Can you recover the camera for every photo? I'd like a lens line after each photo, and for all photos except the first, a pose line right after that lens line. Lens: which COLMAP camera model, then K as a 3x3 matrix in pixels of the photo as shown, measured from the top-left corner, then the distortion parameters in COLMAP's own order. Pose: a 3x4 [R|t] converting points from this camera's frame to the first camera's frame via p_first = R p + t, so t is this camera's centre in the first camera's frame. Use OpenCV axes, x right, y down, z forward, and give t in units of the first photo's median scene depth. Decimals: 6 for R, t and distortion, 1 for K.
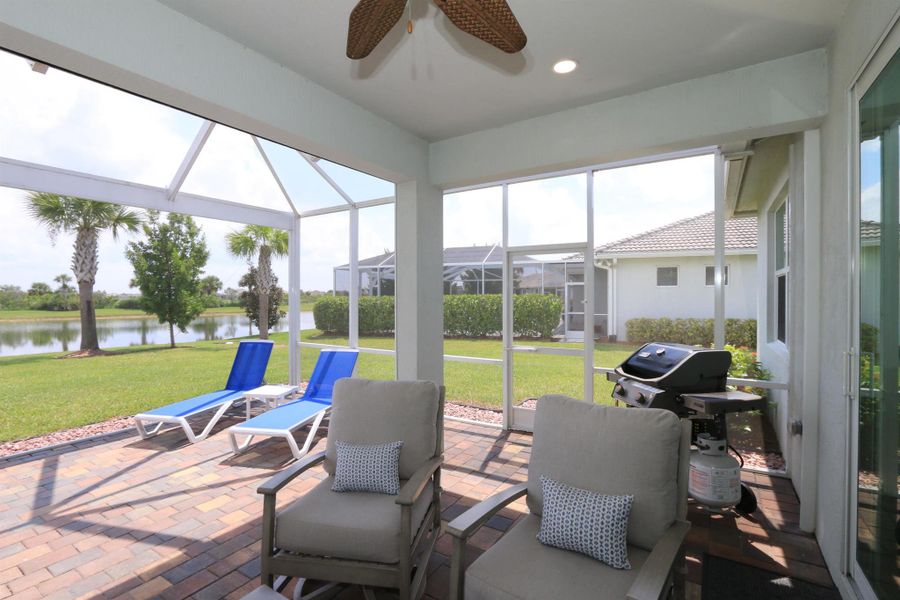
lens RADIAL K [[413.3, 0, 451.2], [0, 413.3, 302.1], [0, 0, 1]] dist [-0.021650, 0.003926]
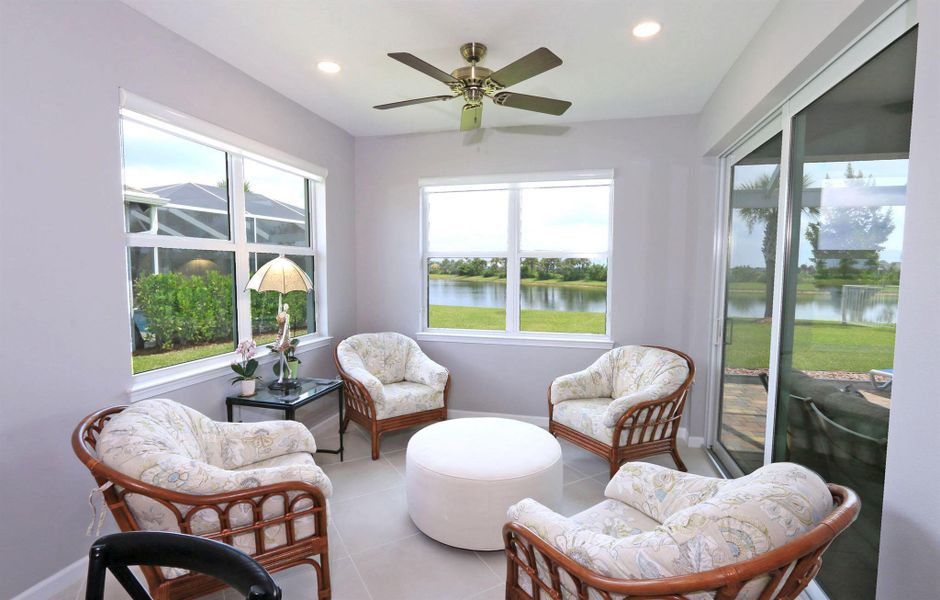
lens RADIAL K [[443.5, 0, 475.3], [0, 443.5, 296.8], [0, 0, 1]] dist [-0.023735, 0.001190]
pose [[0.321458, 0.061269, -0.944939, 0.038700], [-0.017963, 0.998120, 0.058606, -0.005315], [0.946753, -0.001866, 0.321955, -0.221232]]
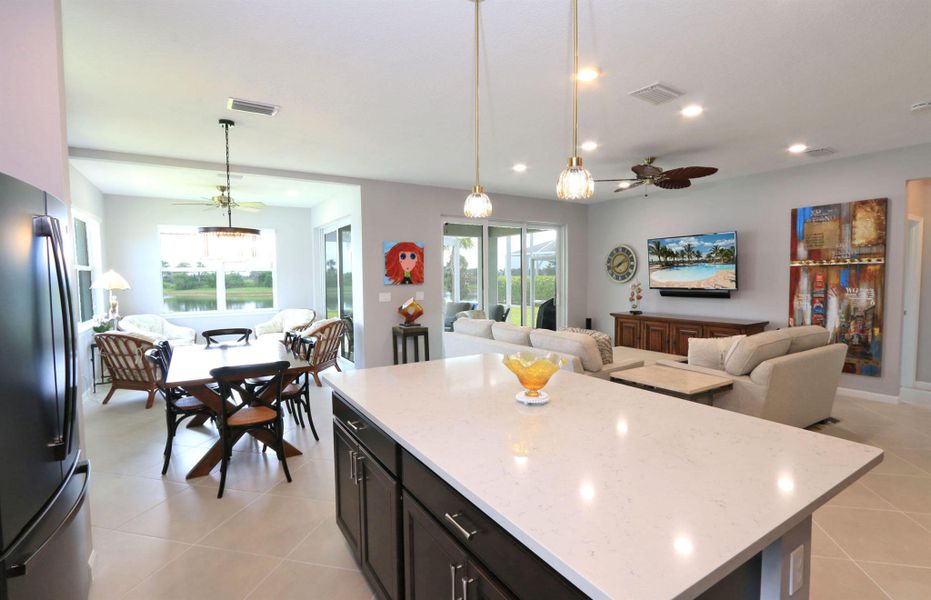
lens RADIAL K [[439.3, 0, 469.0], [0, 439.3, 297.6], [0, 0, 1]] dist [-0.023735, 0.001190]
pose [[0.901033, 0.015720, -0.433466, 0.341161], [0.001789, 0.999200, 0.039954, -0.000673], [0.433747, -0.036775, 0.900284, -0.519261]]
